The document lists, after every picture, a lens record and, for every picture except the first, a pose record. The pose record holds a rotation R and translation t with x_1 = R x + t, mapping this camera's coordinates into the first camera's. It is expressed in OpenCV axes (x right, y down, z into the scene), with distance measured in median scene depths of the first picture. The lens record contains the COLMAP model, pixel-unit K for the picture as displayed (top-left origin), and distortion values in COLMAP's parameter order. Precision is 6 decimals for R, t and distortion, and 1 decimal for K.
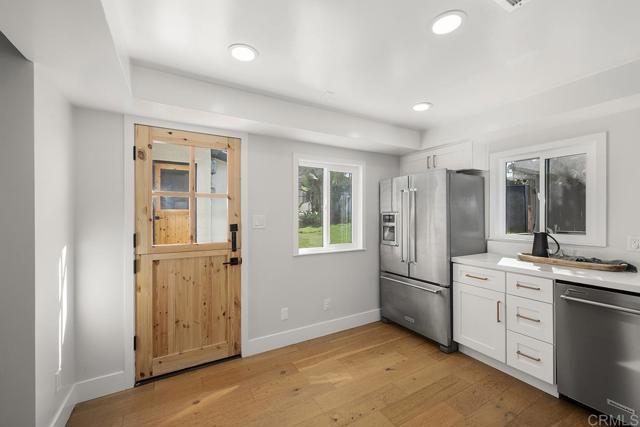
lens RADIAL K [[262.3, 0, 319.3], [0, 262.3, 210.7], [0, 0, 1]] dist [-0.001347, -0.000124]
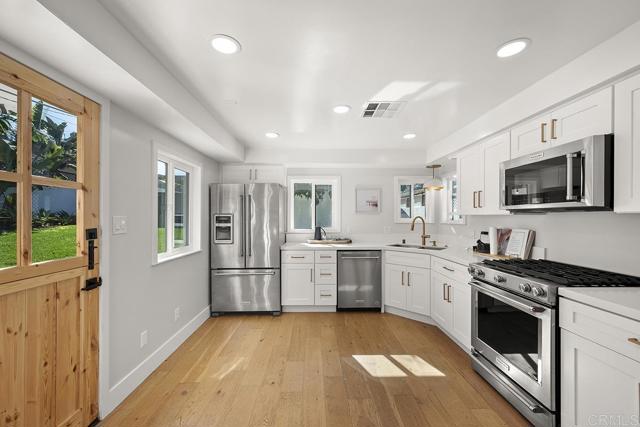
lens RADIAL K [[255.6, 0, 320.0], [0, 255.6, 213.5], [0, 0, 1]] dist [0.001475, 0.000133]
pose [[0.473745, 0.014817, 0.880537, -0.626500], [-0.012897, 0.999868, -0.009886, 0.011232], [-0.880568, -0.006673, 0.473873, 0.172018]]
